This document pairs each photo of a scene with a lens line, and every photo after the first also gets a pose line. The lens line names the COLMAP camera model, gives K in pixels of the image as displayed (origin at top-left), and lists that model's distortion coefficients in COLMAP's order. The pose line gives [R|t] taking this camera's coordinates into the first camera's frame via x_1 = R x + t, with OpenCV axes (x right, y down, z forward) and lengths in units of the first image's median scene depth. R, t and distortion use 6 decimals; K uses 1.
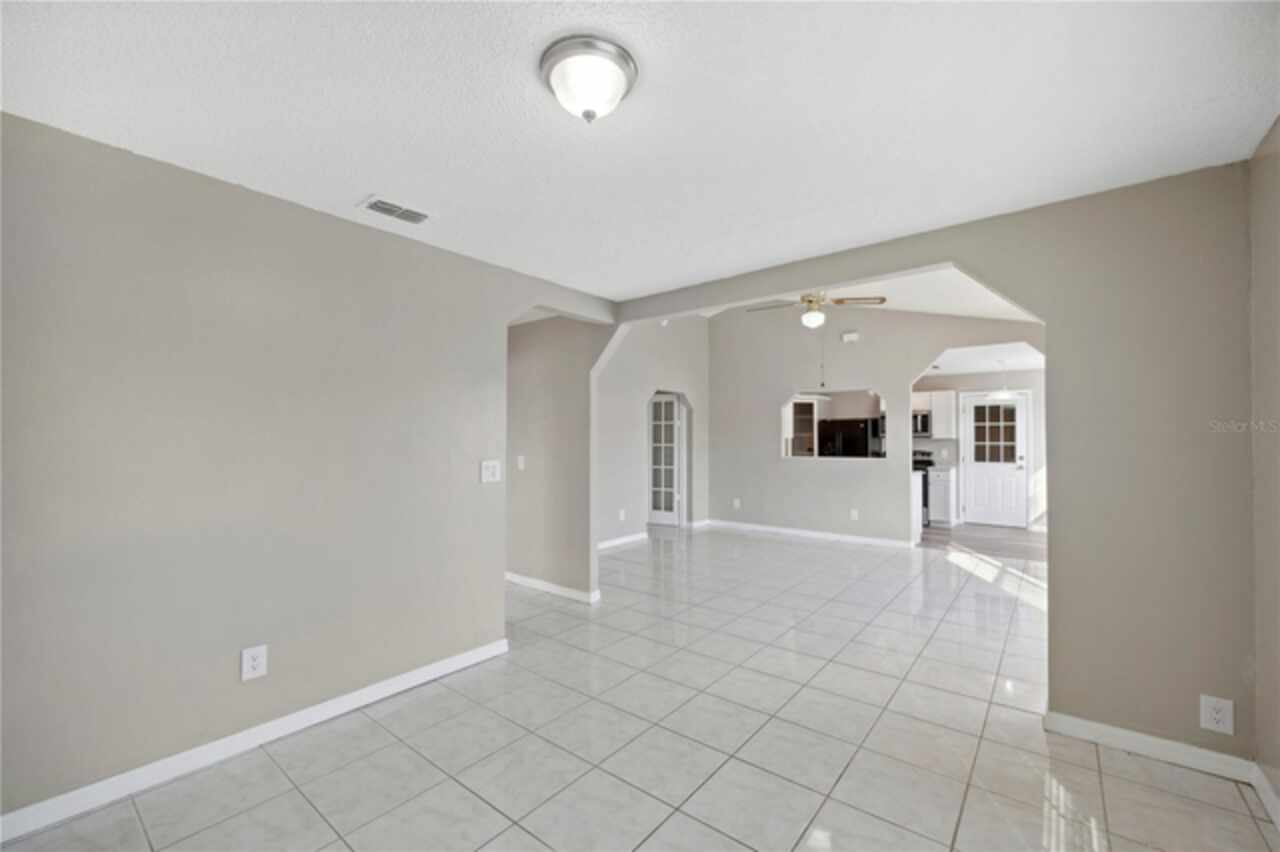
lens RADIAL K [[512.1, 0, 647.9], [0, 512.1, 443.6], [0, 0, 1]] dist [0.000960, 0.000126]
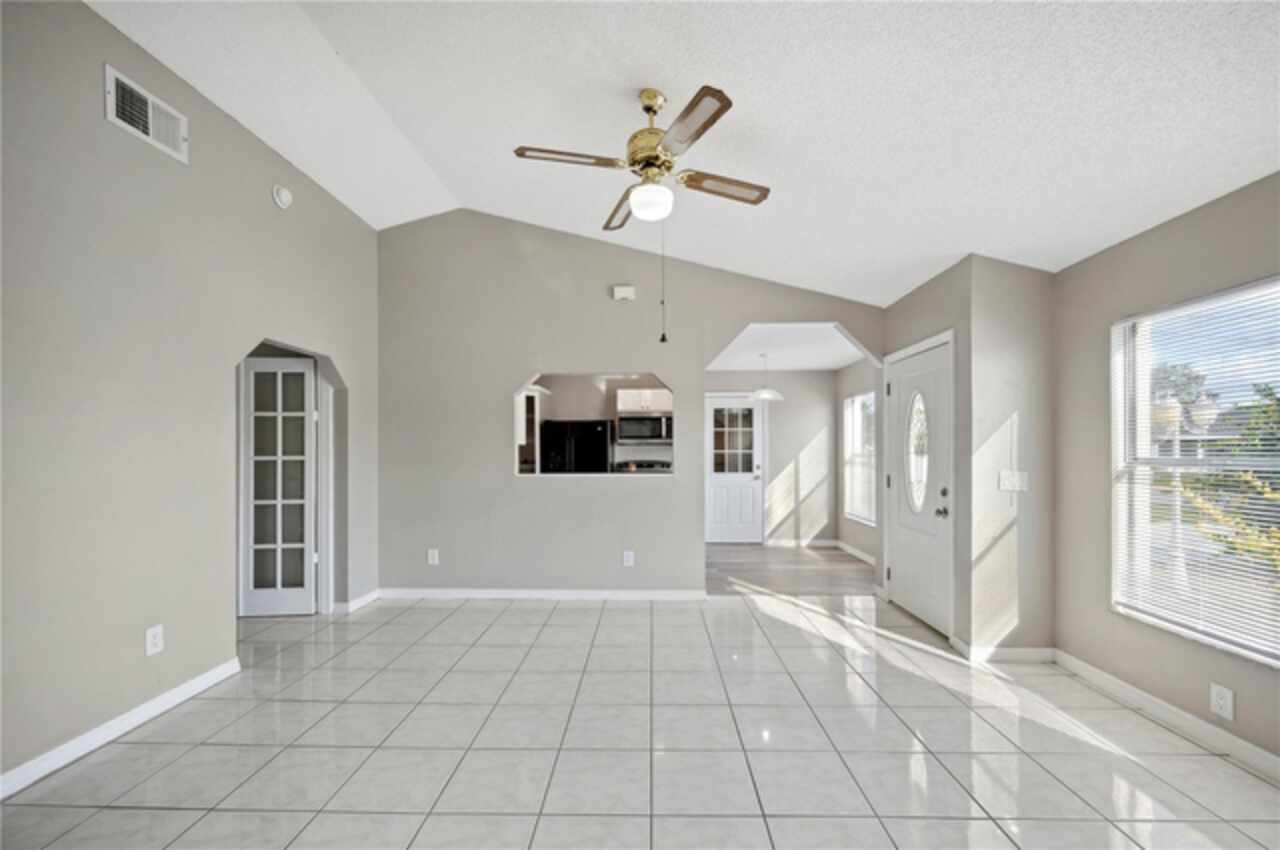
lens RADIAL K [[518.2, 0, 642.3], [0, 518.2, 448.5], [0, 0, 1]] dist [-0.001197, -0.000073]
pose [[0.799202, -0.002234, 0.601059, 0.008523], [0.007100, 0.999958, -0.005724, -0.001437], [-0.601021, 0.008843, 0.799184, 0.377905]]
